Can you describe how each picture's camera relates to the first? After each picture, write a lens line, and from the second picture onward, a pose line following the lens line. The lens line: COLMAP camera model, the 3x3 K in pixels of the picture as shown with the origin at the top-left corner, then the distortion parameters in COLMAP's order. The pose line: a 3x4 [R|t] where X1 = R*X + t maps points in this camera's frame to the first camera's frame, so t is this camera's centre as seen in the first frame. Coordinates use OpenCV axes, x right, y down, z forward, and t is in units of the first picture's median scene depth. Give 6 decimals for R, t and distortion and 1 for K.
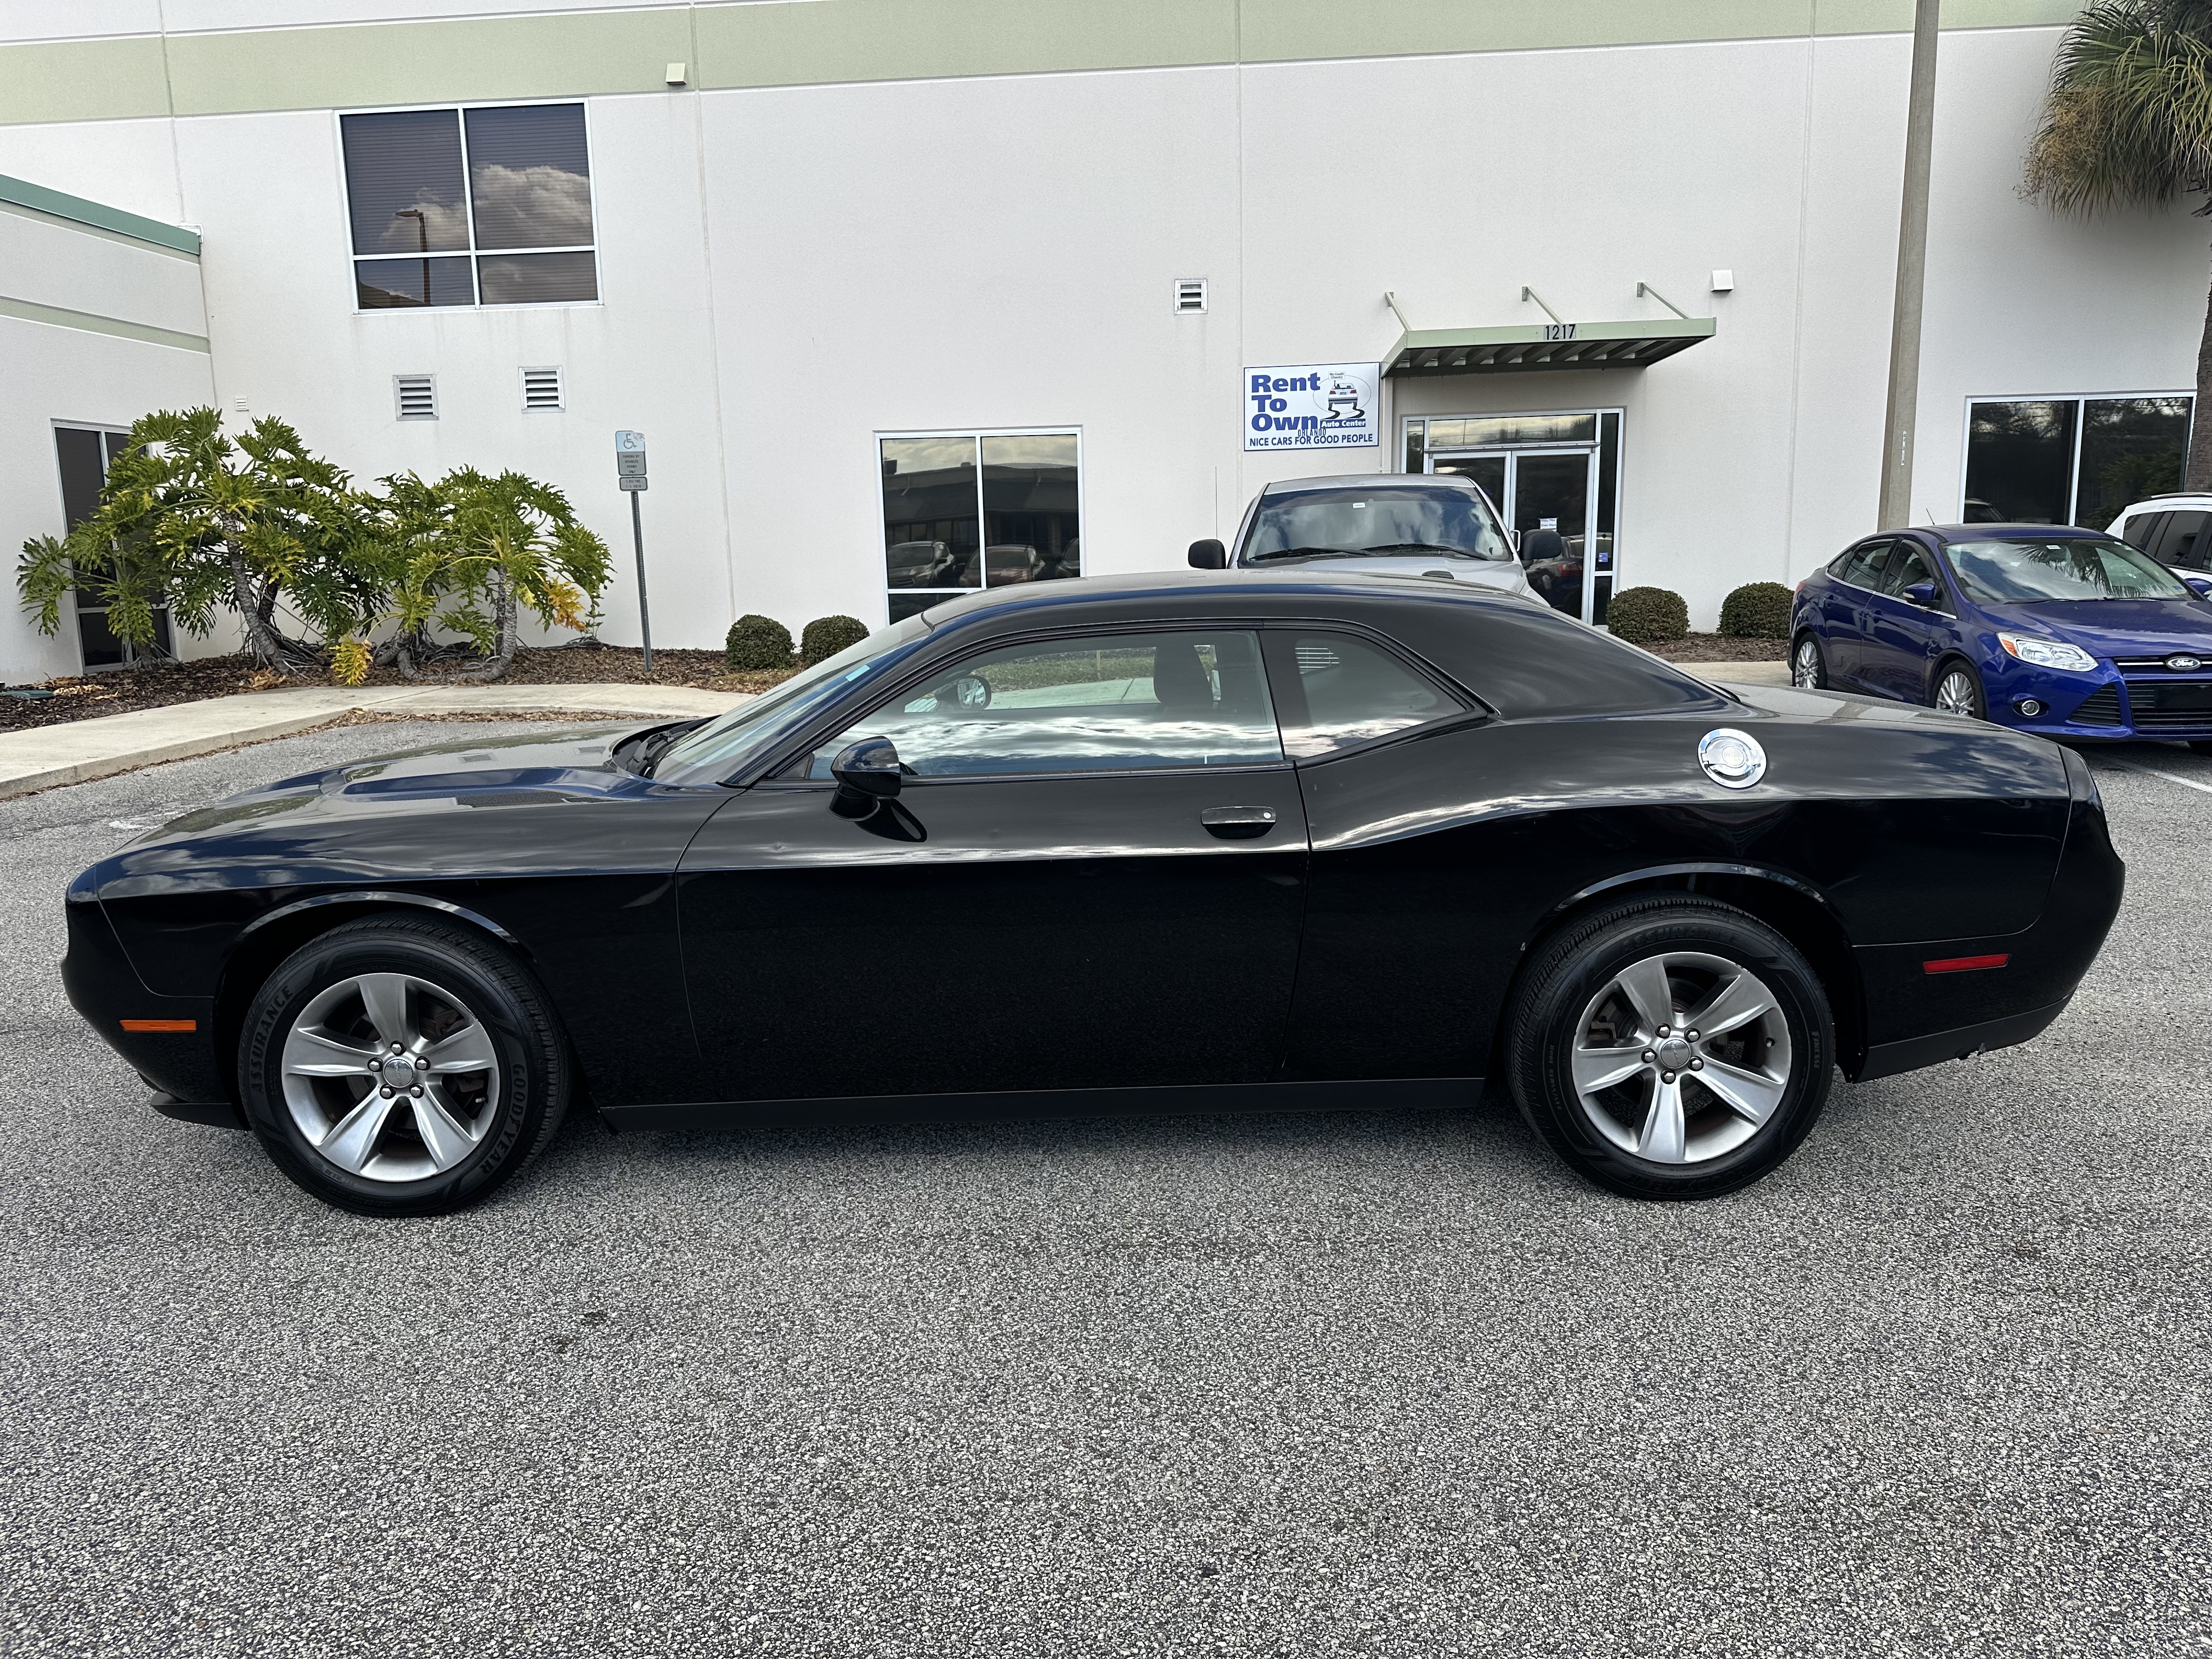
lens RADIAL K [[1559.1, 0, 1110.8], [0, 1559.1, 847.5], [0, 0, 1]] dist [0.015504, -0.040370]
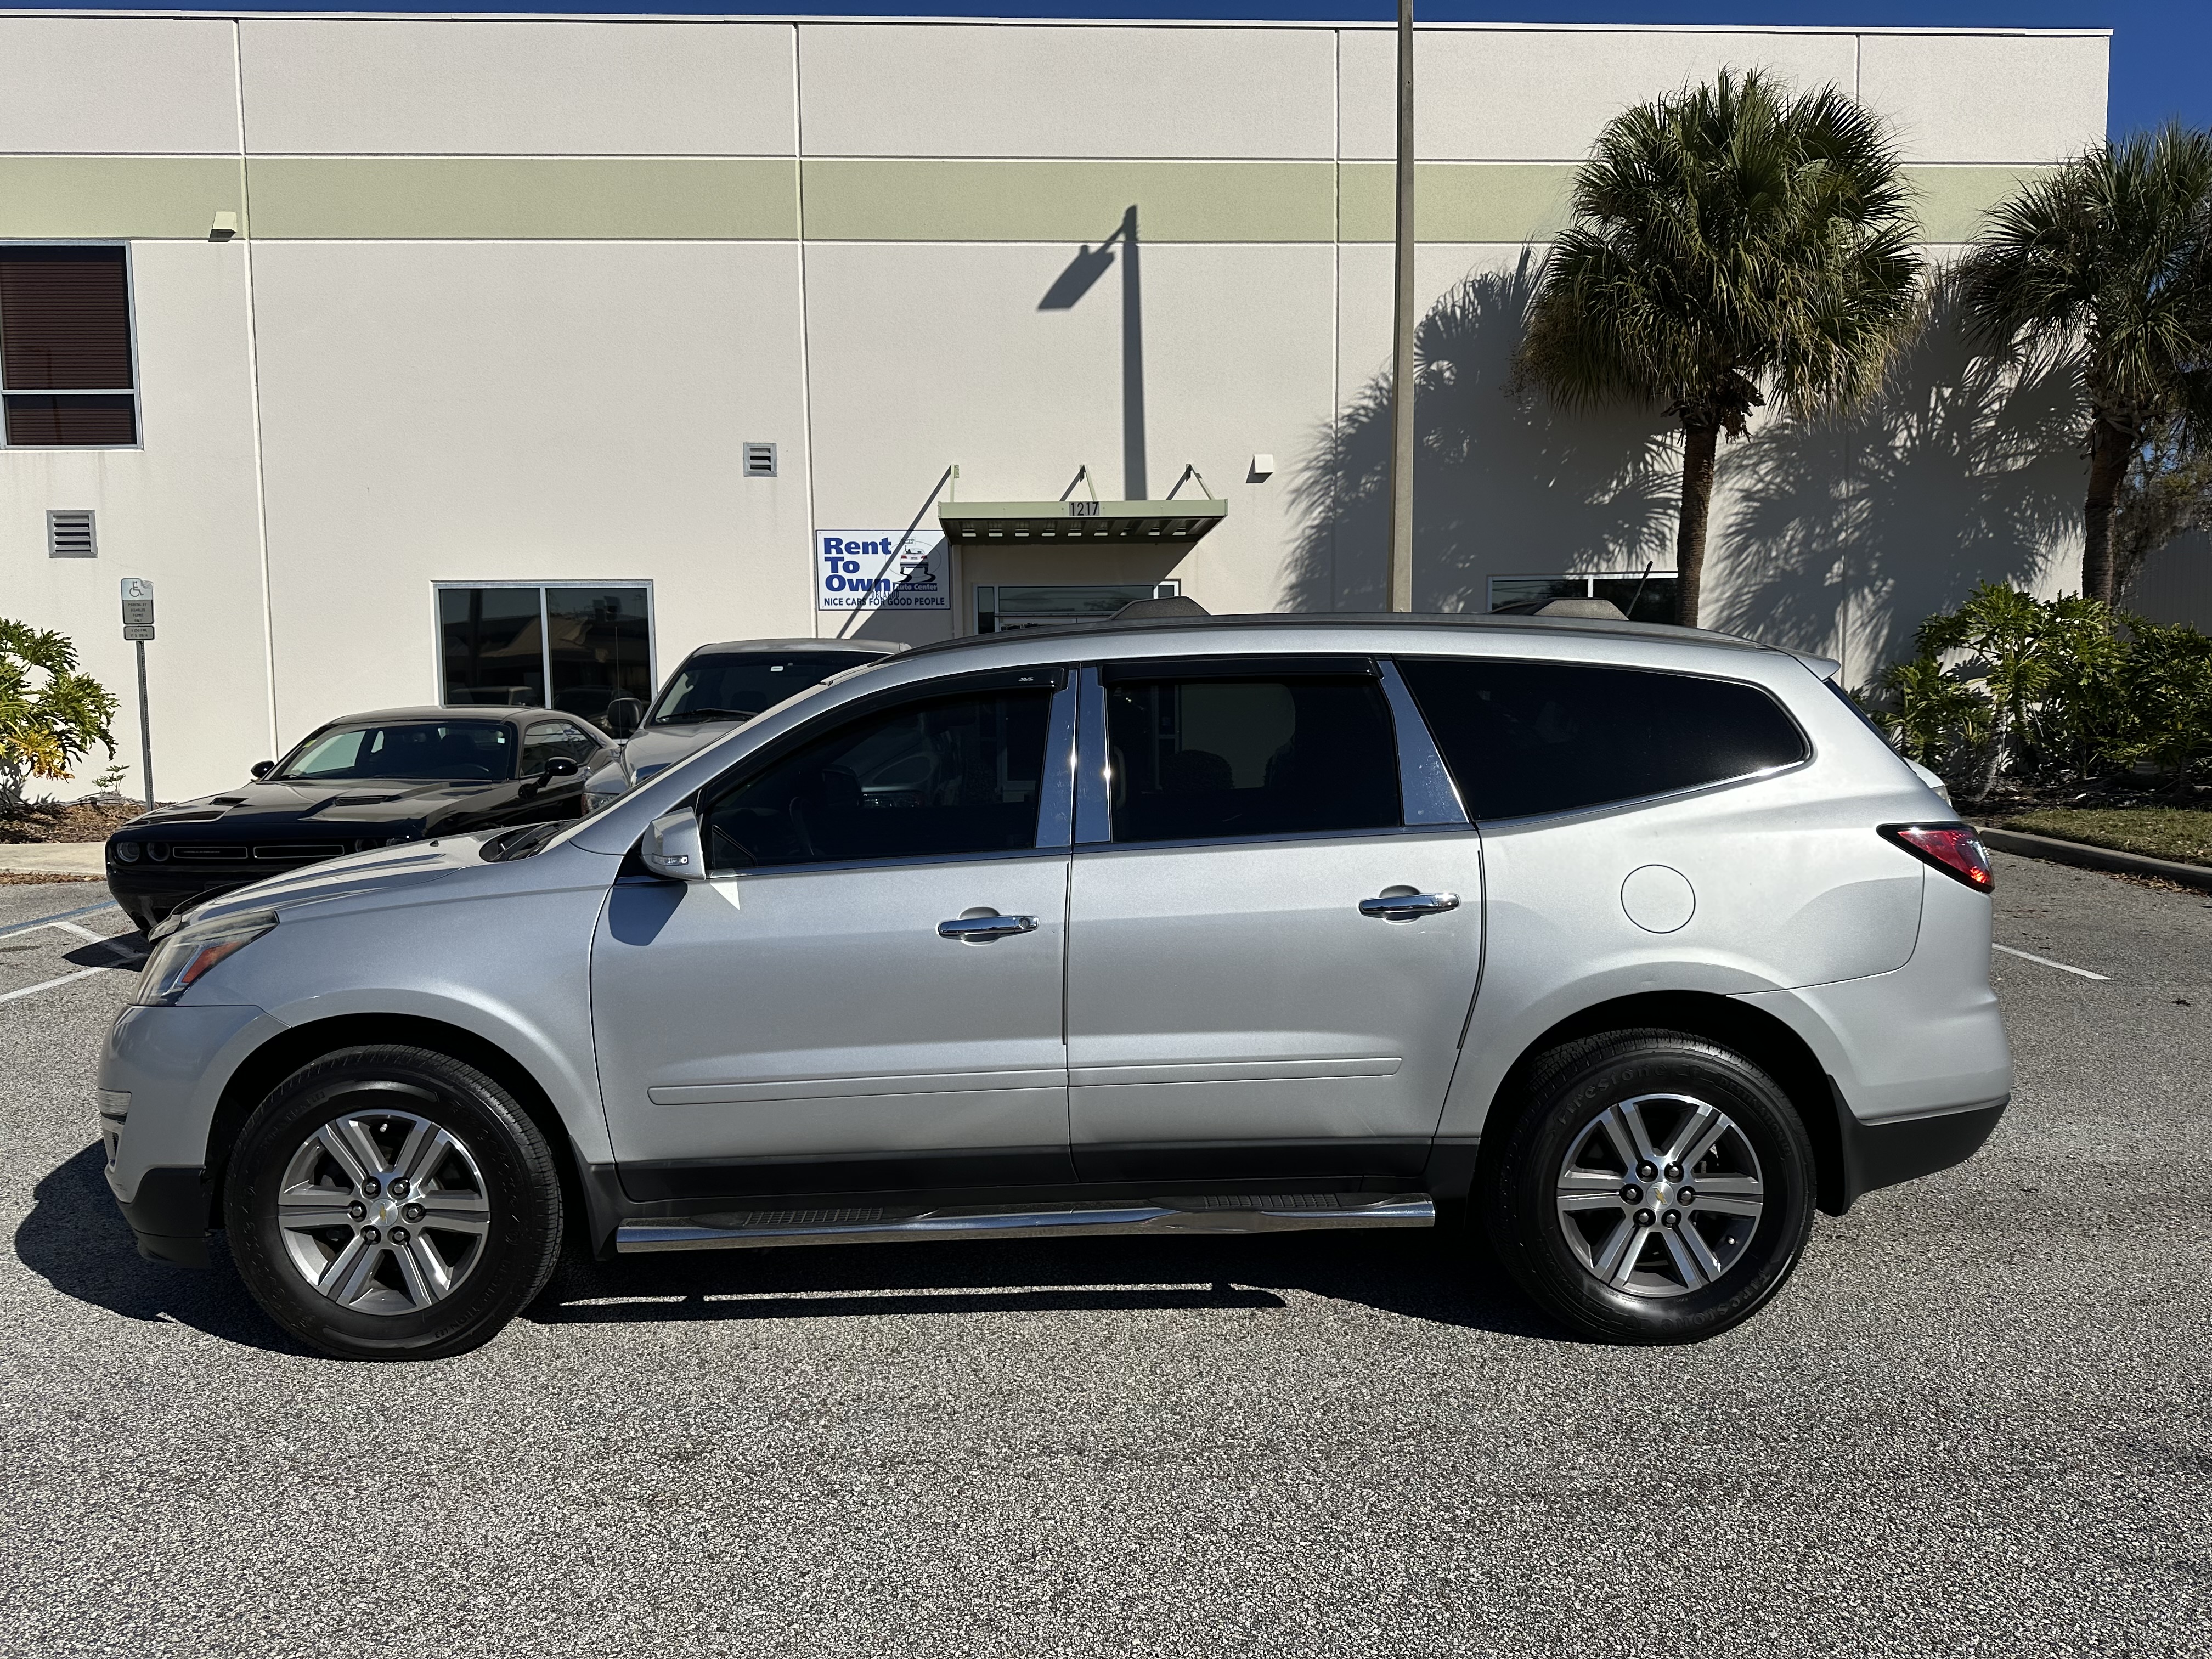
lens RADIAL K [[1559.1, 0, 1118.7], [0, 1559.1, 858.2], [0, 0, 1]] dist [0.015504, -0.040370]
pose [[0.990614, -0.001018, 0.136684, 0.150825], [0.013049, 0.996109, -0.087154, -0.005195], [-0.136063, 0.088119, 0.986773, -0.006541]]
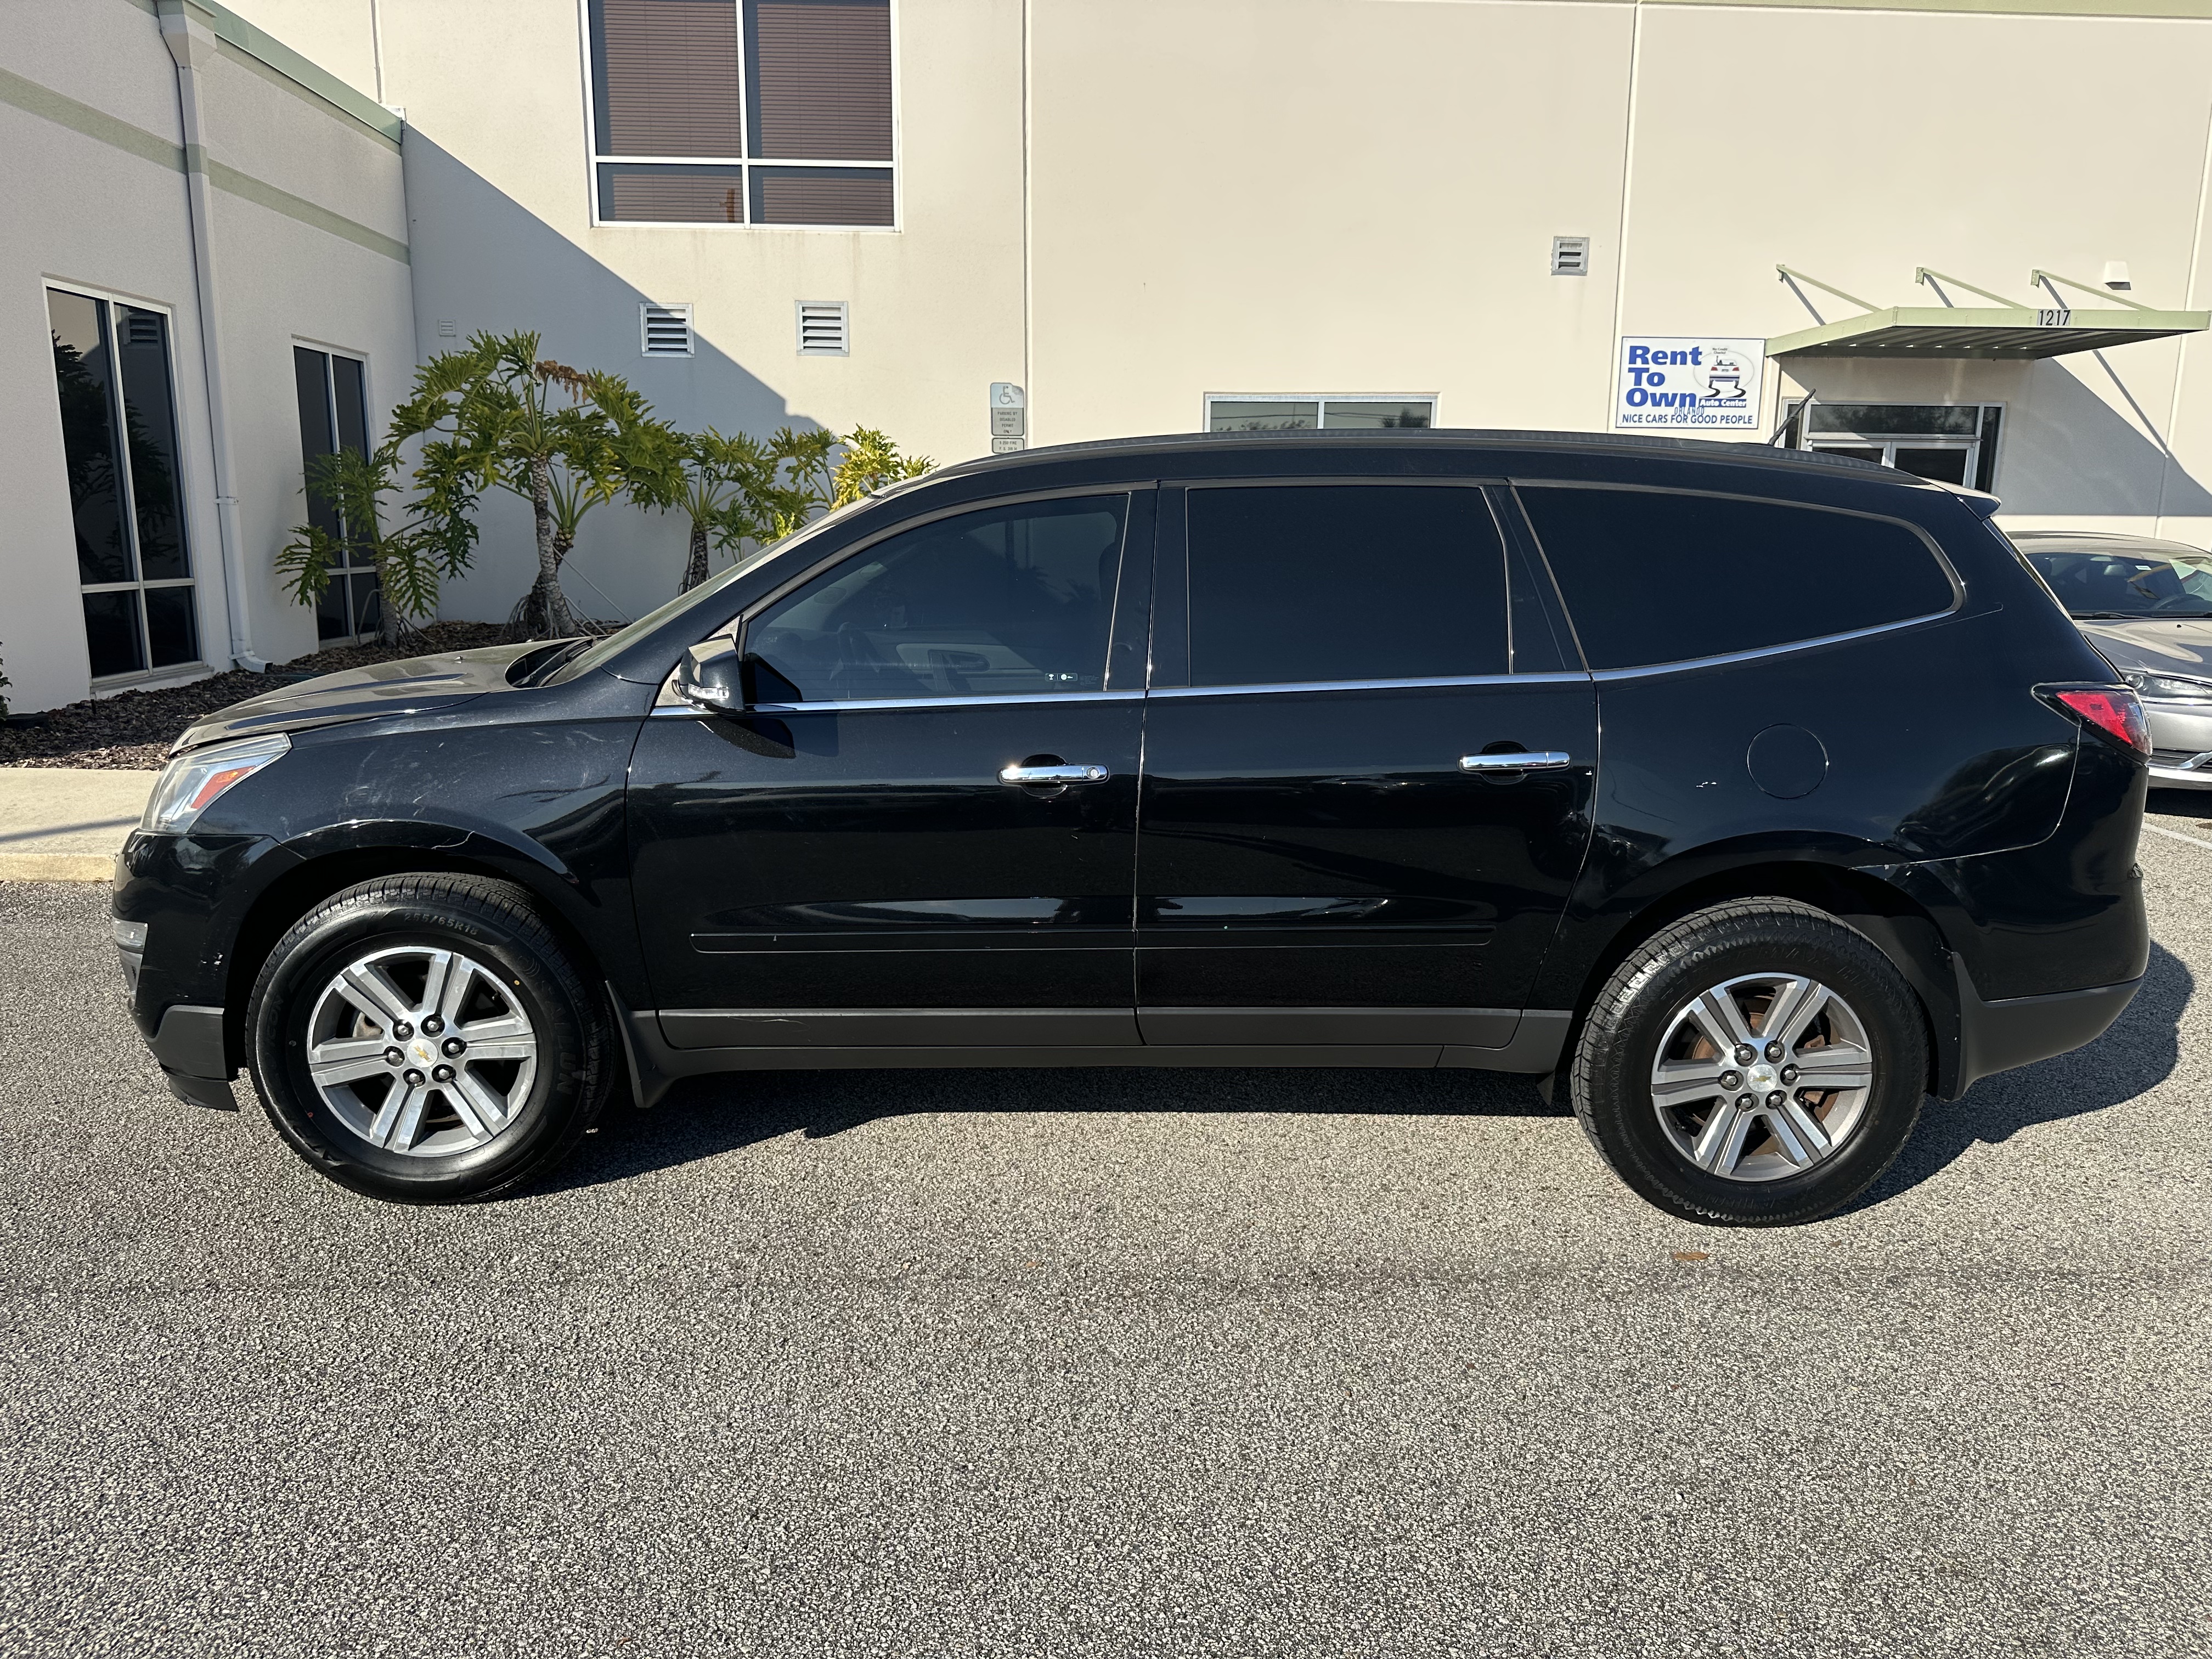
lens RADIAL K [[1676.3, 0, 1110.2], [0, 1676.3, 805.5], [0, 0, 1]] dist [0.002650, -0.003739]
pose [[0.990386, 0.004751, 0.138249, -0.365266], [-0.002703, 0.999884, -0.014999, -0.021434], [-0.138304, 0.014481, 0.990284, 0.086412]]
